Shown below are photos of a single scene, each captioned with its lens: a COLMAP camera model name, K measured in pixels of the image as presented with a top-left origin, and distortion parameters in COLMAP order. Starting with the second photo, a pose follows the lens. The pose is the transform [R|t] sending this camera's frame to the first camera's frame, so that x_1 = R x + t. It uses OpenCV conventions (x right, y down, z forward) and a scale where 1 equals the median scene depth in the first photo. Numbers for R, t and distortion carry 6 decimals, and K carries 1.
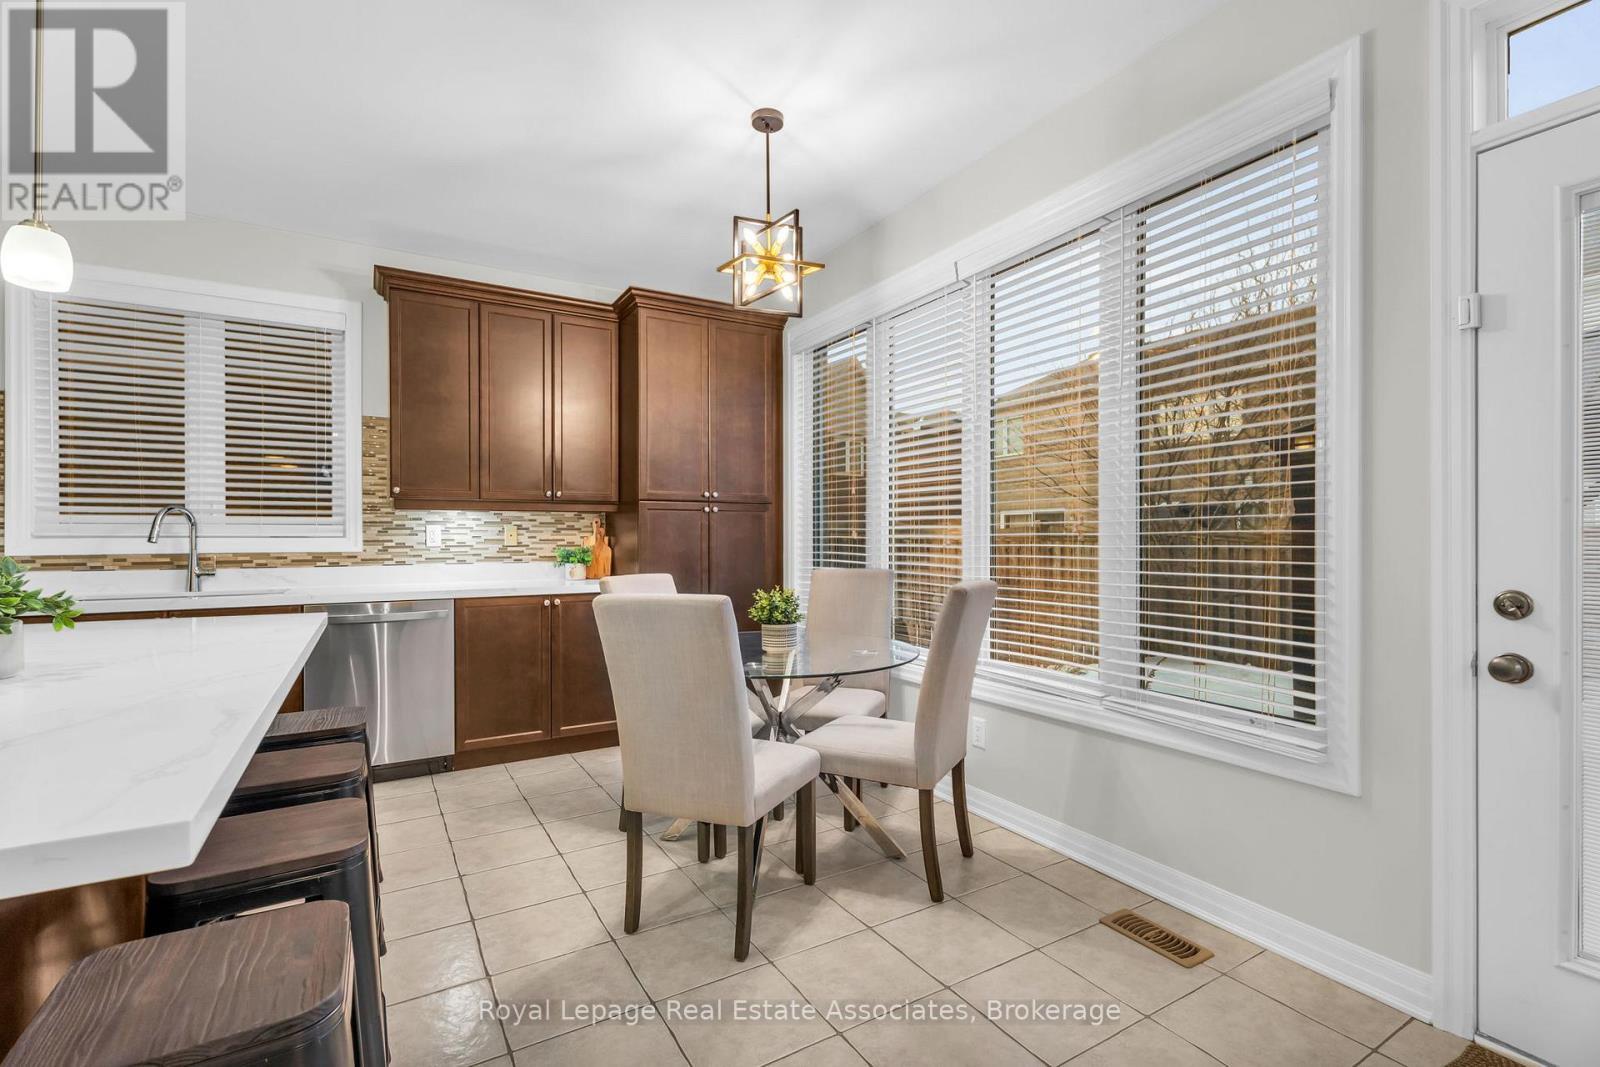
lens RADIAL K [[717.6, 0, 804.4], [0, 717.6, 539.9], [0, 0, 1]] dist [0.002102, -0.001482]
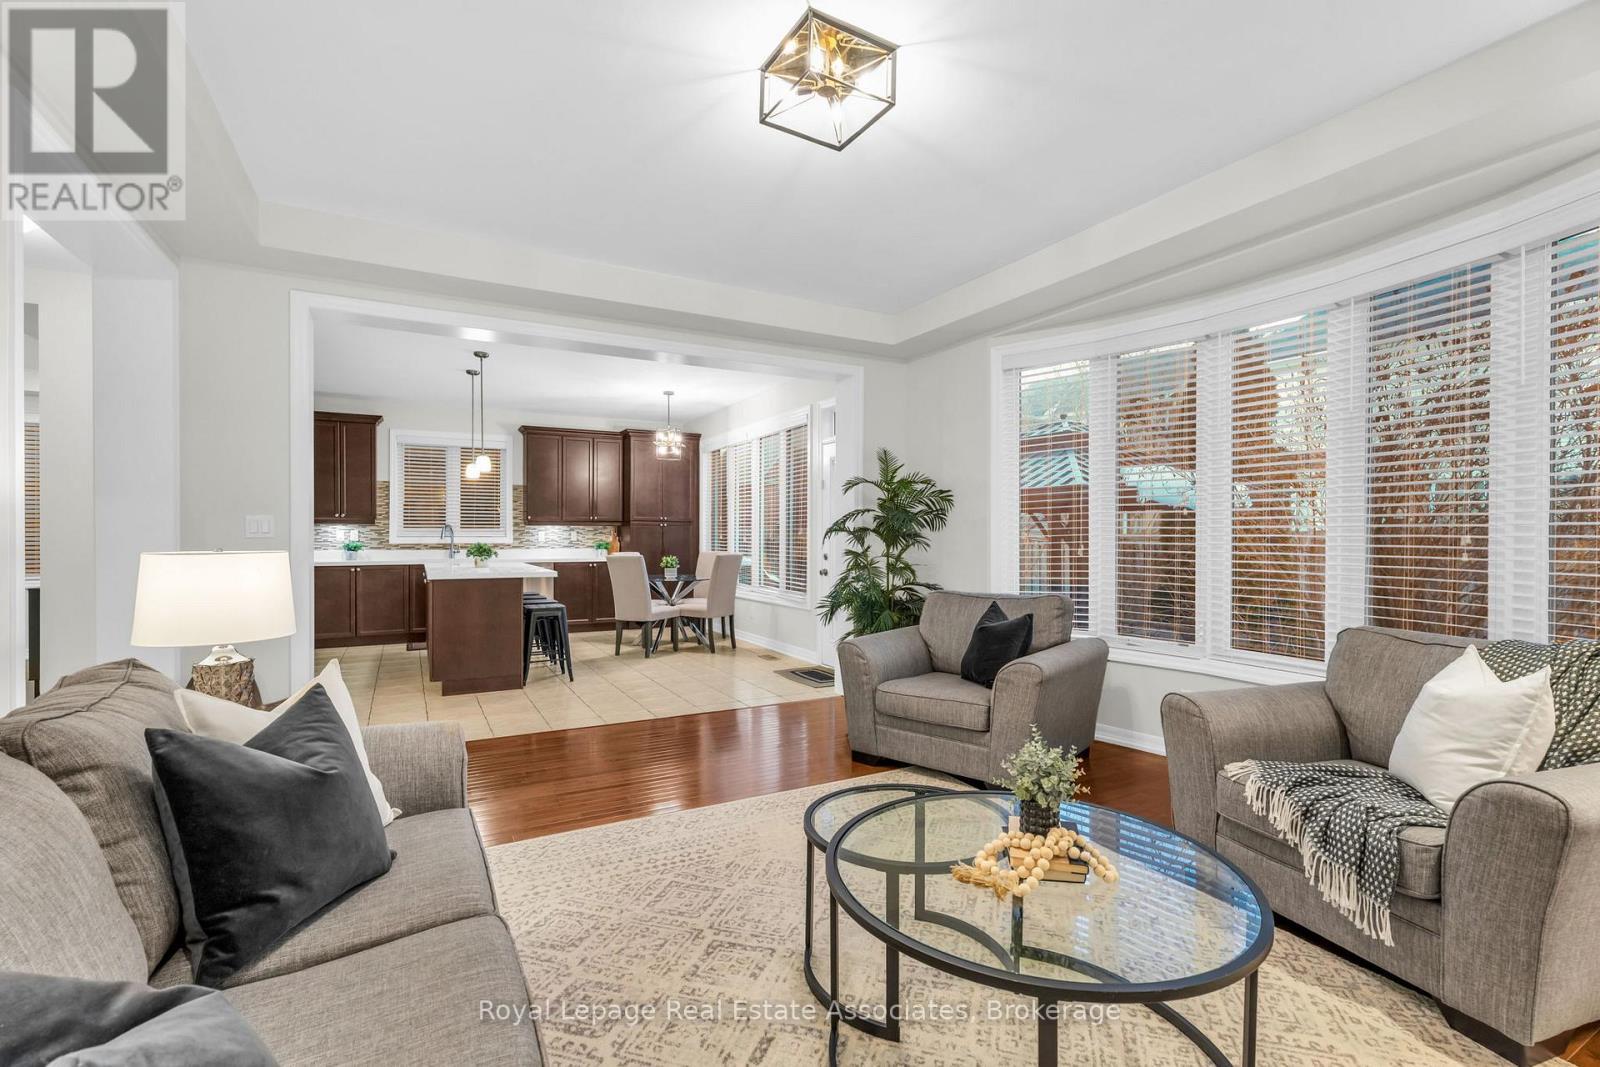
lens RADIAL K [[717.6, 0, 802.2], [0, 717.6, 536.6], [0, 0, 1]] dist [0.002102, -0.001482]
pose [[0.998888, 0.004731, -0.046906, 0.437432], [-0.004702, 0.999989, 0.000730, -0.011054], [0.046909, -0.000508, 0.998899, -1.297082]]
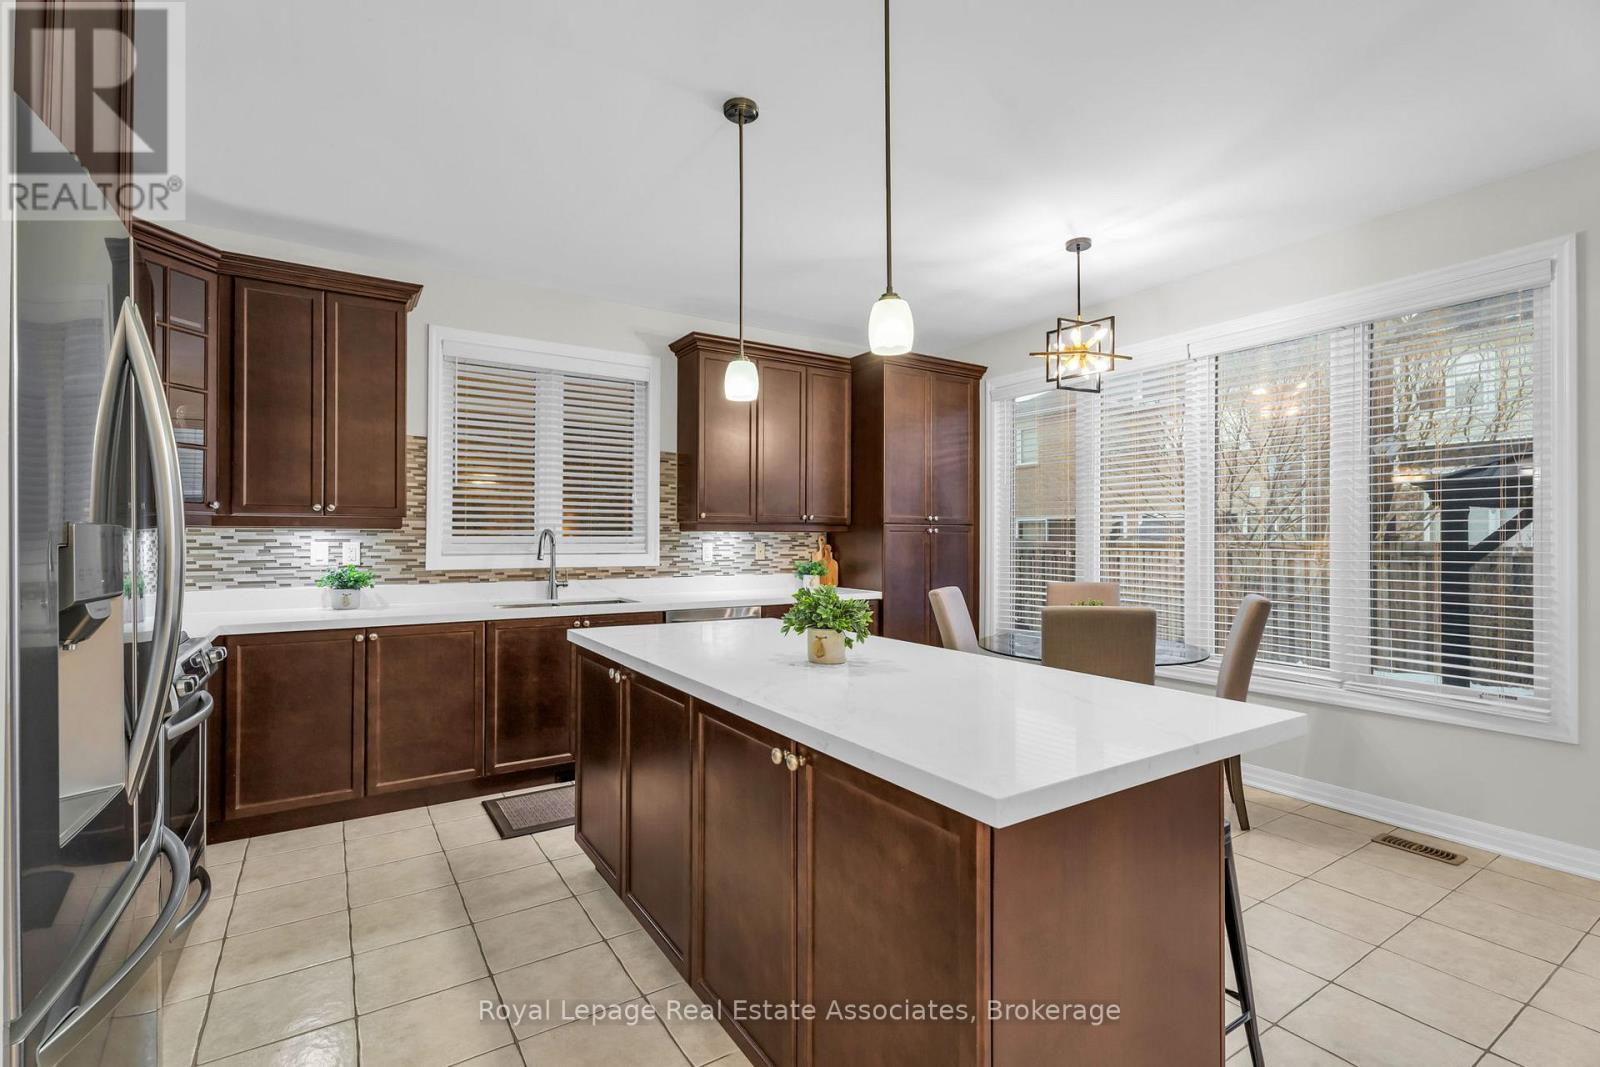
lens RADIAL K [[717.6, 0, 799.0], [0, 717.6, 531.1], [0, 0, 1]] dist [0.002102, -0.001482]
pose [[0.999405, 0.005537, 0.034049, -0.427559], [-0.005075, 0.999894, -0.013645, -0.026113], [-0.034121, 0.013464, 0.999327, -0.207786]]
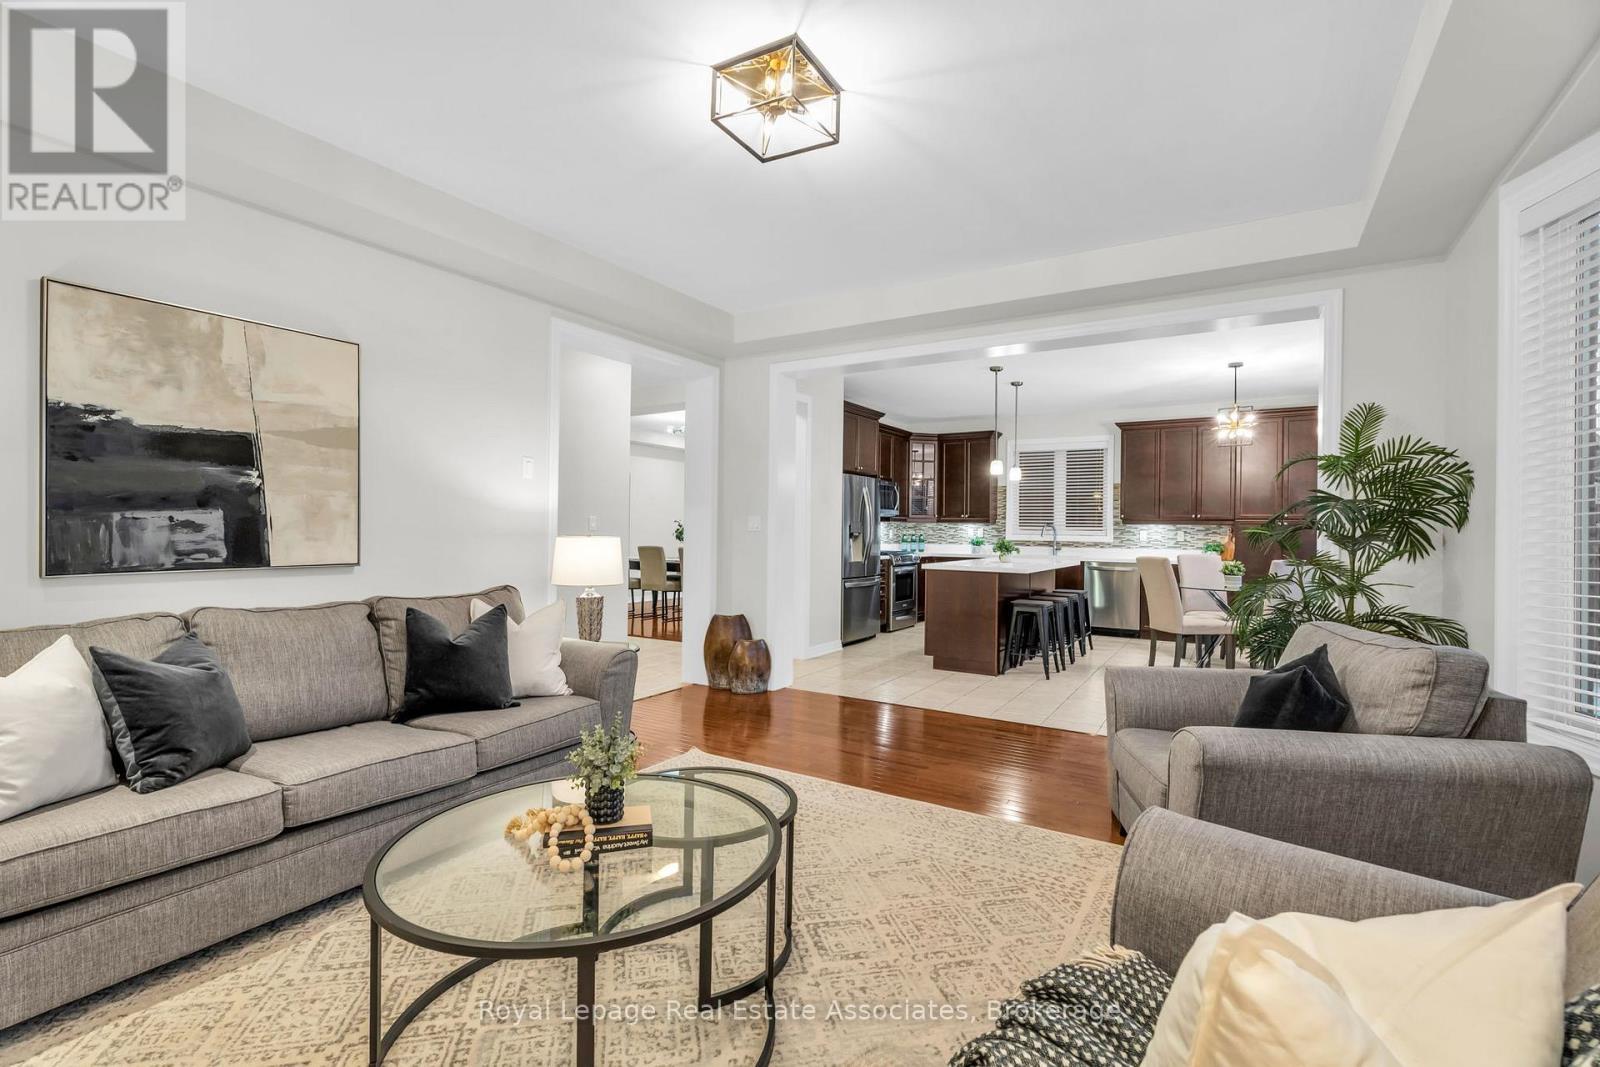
lens RADIAL K [[717.6, 0, 801.5], [0, 717.6, 519.3], [0, 0, 1]] dist [0.002102, -0.001482]
pose [[0.455026, -0.003194, -0.890472, 0.999009], [-0.016623, 0.999789, -0.012080, -0.012878], [0.890323, 0.020299, 0.454877, -0.960281]]
